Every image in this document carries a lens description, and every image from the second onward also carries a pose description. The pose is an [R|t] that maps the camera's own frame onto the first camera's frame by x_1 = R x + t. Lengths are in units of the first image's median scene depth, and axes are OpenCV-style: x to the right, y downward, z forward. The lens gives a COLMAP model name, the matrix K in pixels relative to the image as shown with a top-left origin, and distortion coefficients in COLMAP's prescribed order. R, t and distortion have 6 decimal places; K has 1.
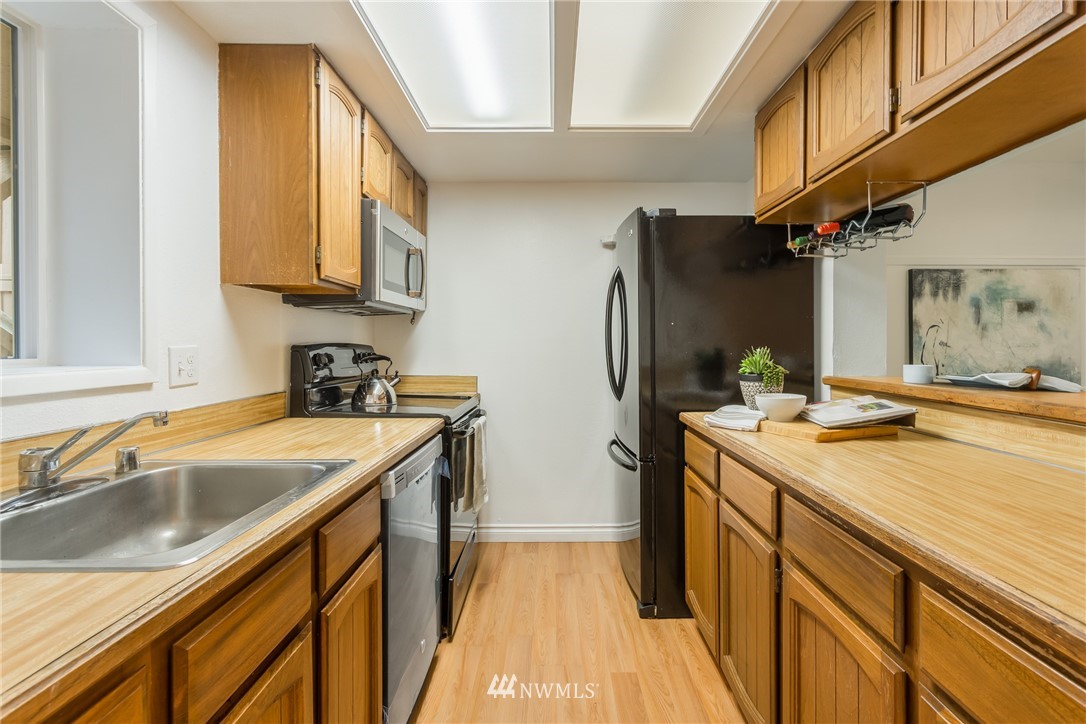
lens RADIAL K [[524.5, 0, 545.6], [0, 524.5, 359.5], [0, 0, 1]] dist [0.006210, -0.000009]
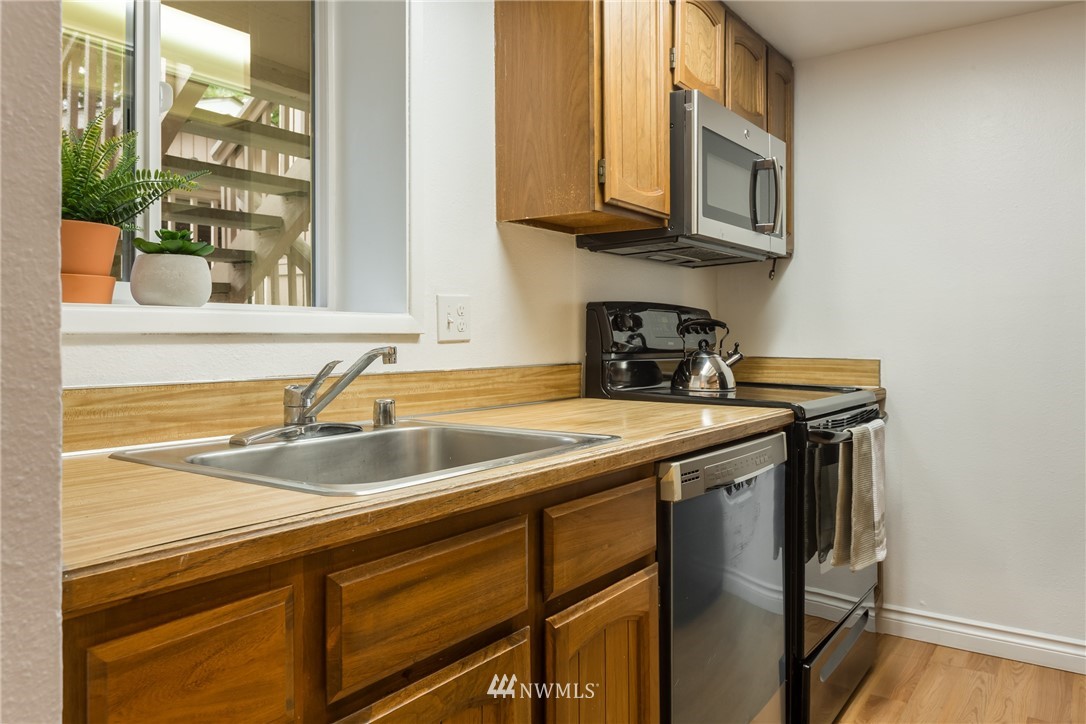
lens RADIAL K [[768.3, 0, 544.3], [0, 768.3, 357.9], [0, 0, 1]] dist [0.000577, 0.008977]
pose [[0.809673, -0.002111, -0.586878, 0.139207], [-0.009099, 0.999828, -0.016150, 0.083581], [0.586811, 0.018416, 0.809514, 0.073503]]
